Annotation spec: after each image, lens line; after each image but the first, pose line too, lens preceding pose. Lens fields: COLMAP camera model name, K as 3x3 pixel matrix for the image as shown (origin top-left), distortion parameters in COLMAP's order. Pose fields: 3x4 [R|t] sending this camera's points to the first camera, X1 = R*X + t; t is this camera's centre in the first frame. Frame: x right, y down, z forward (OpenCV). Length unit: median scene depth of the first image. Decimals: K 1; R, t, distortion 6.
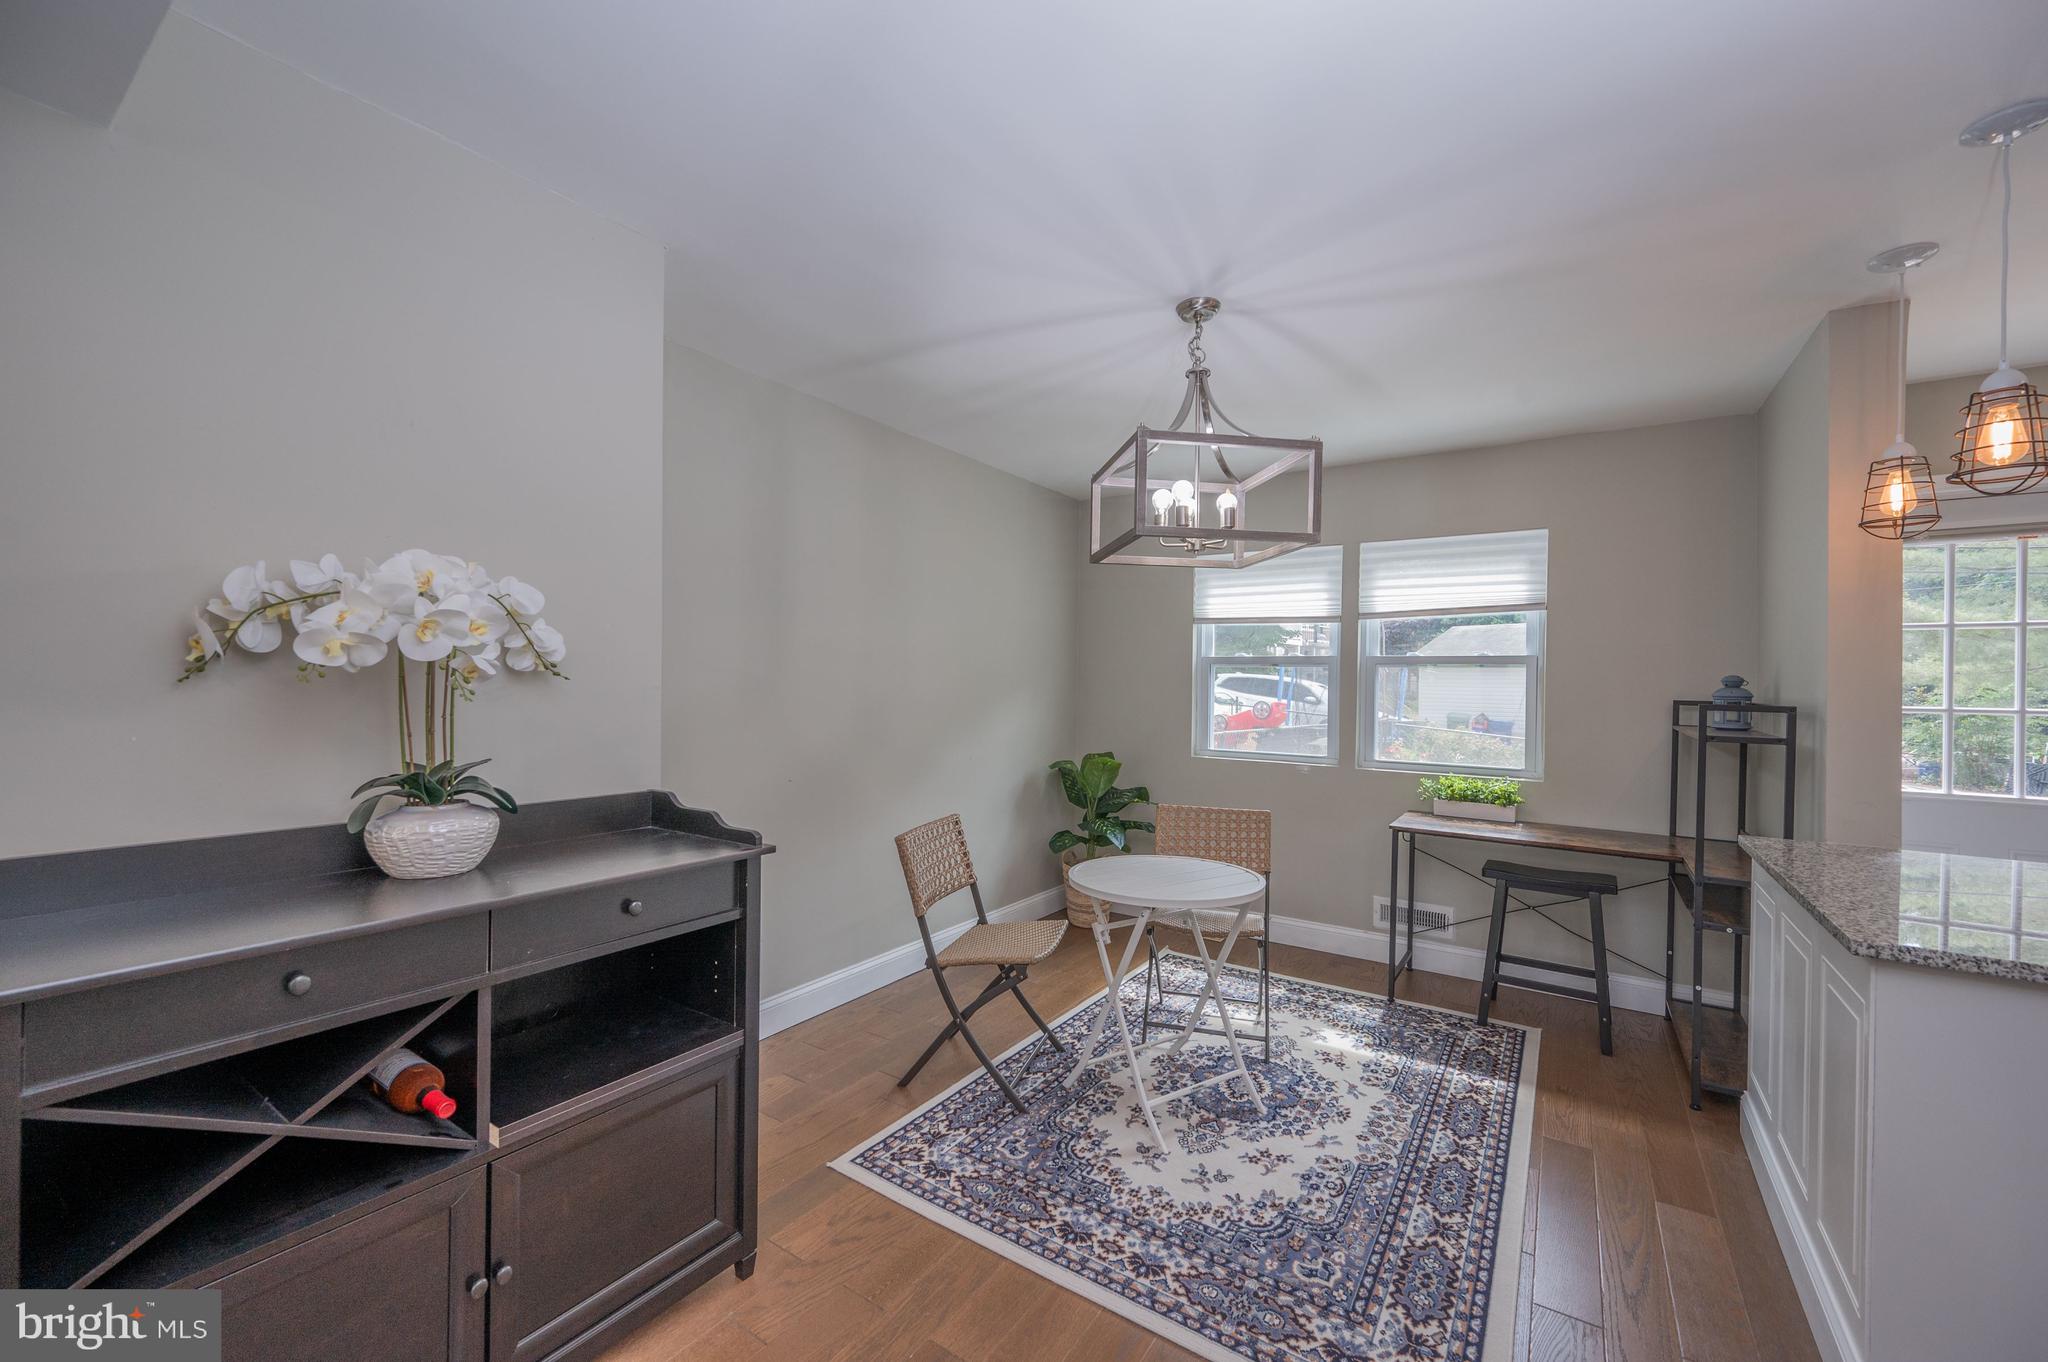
lens RADIAL K [[809.5, 0, 1003.3], [0, 809.5, 680.5], [0, 0, 1]] dist [-0.001724, 0.000326]
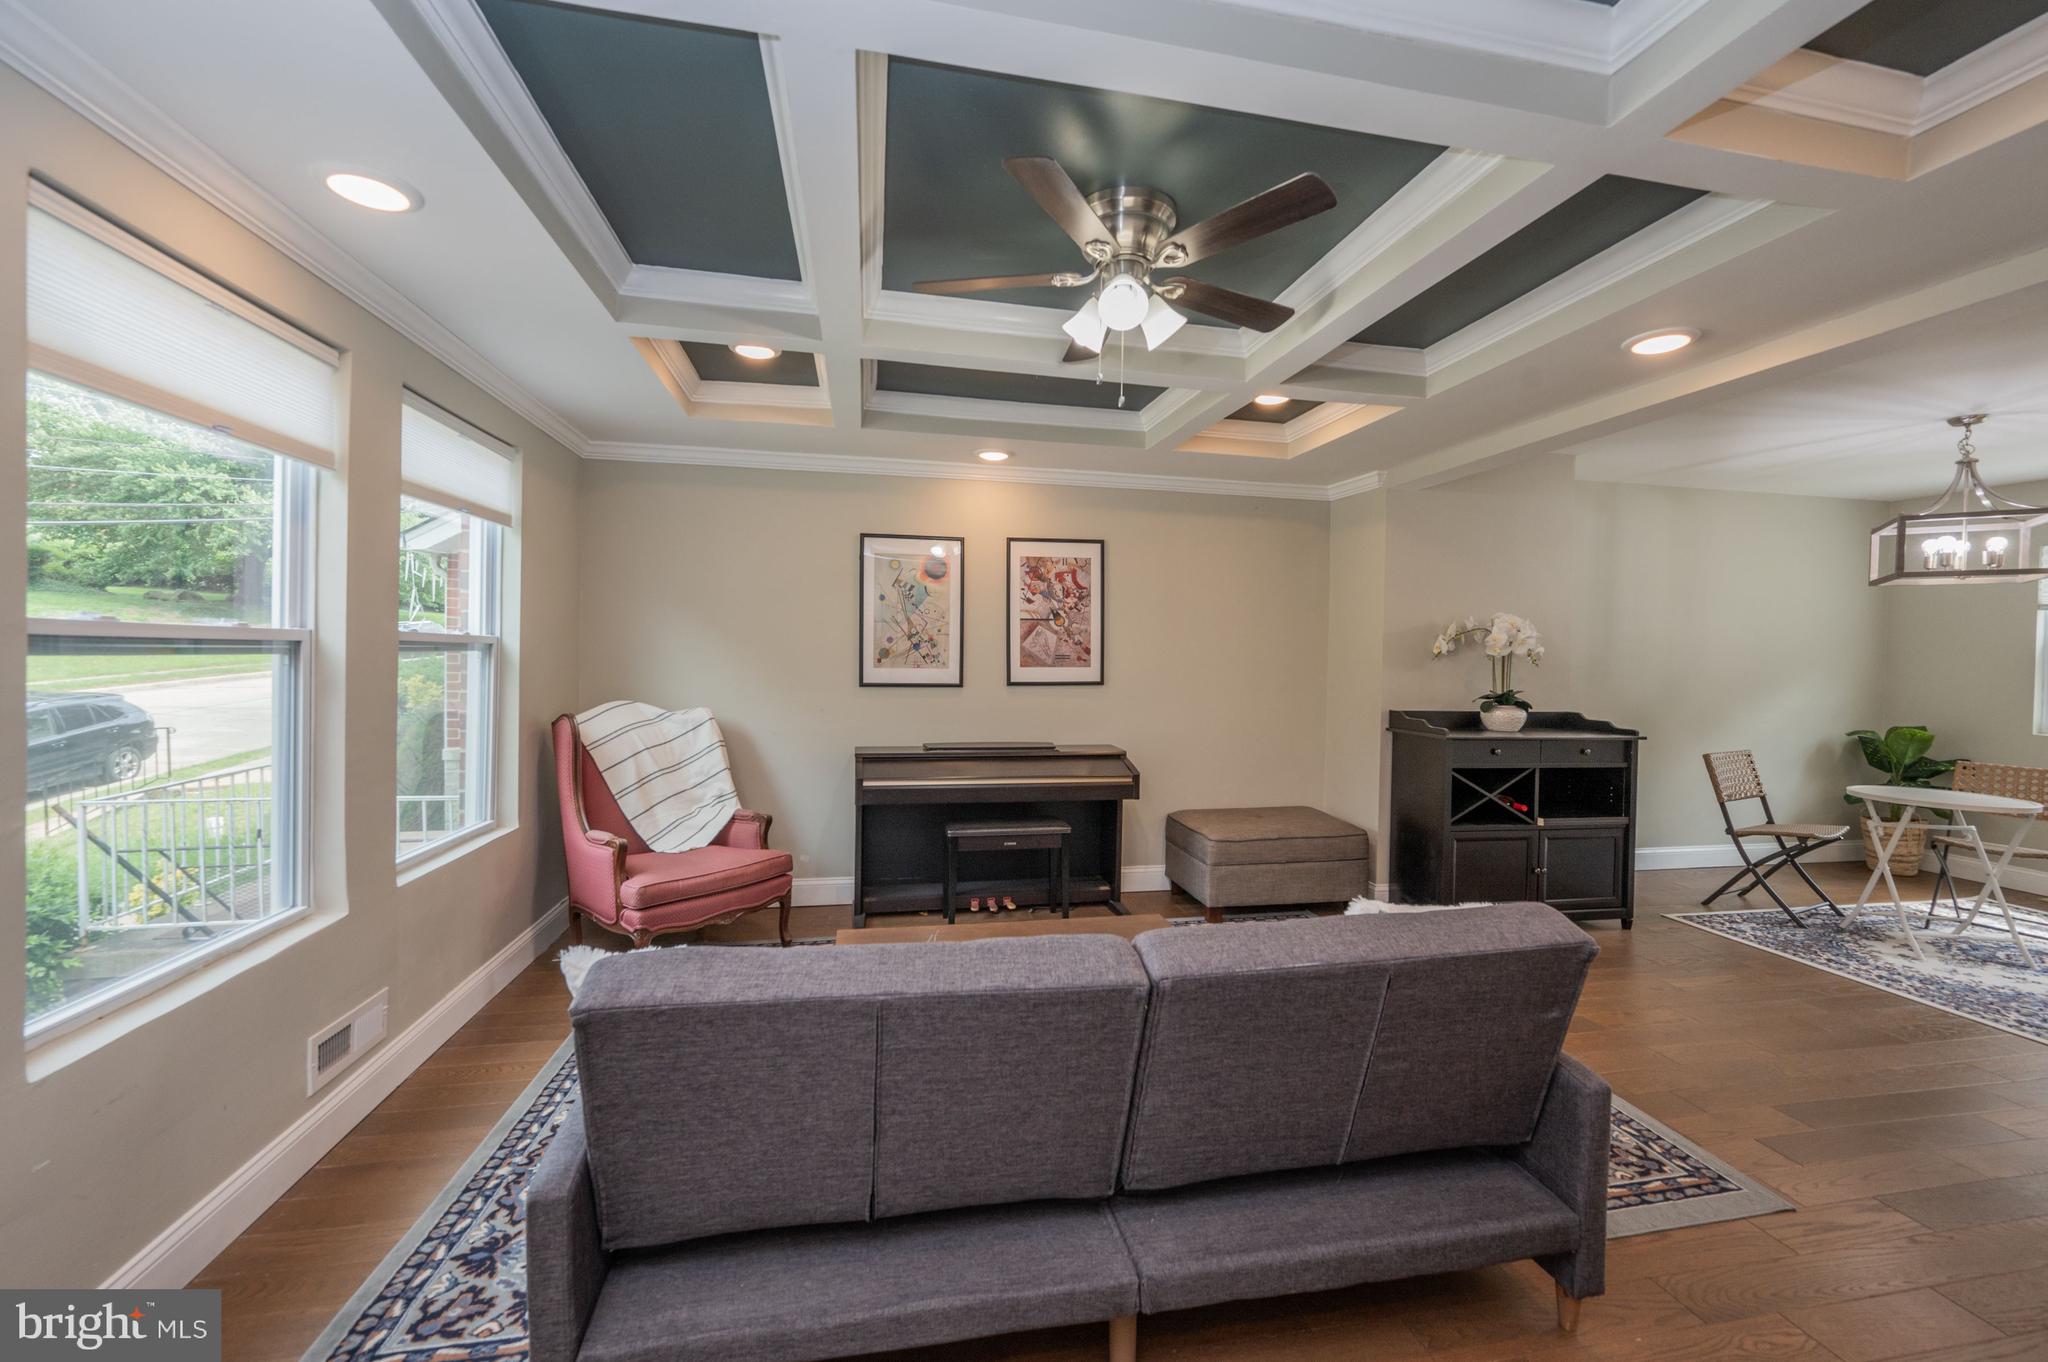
lens RADIAL K [[809.5, 0, 1029.9], [0, 809.5, 649.3], [0, 0, 1]] dist [-0.001724, 0.000326]
pose [[0.719012, 0.003001, -0.694991, 0.033990], [-0.008743, 0.999951, -0.004728, -0.009231], [0.694943, 0.009476, 0.719003, -1.310564]]
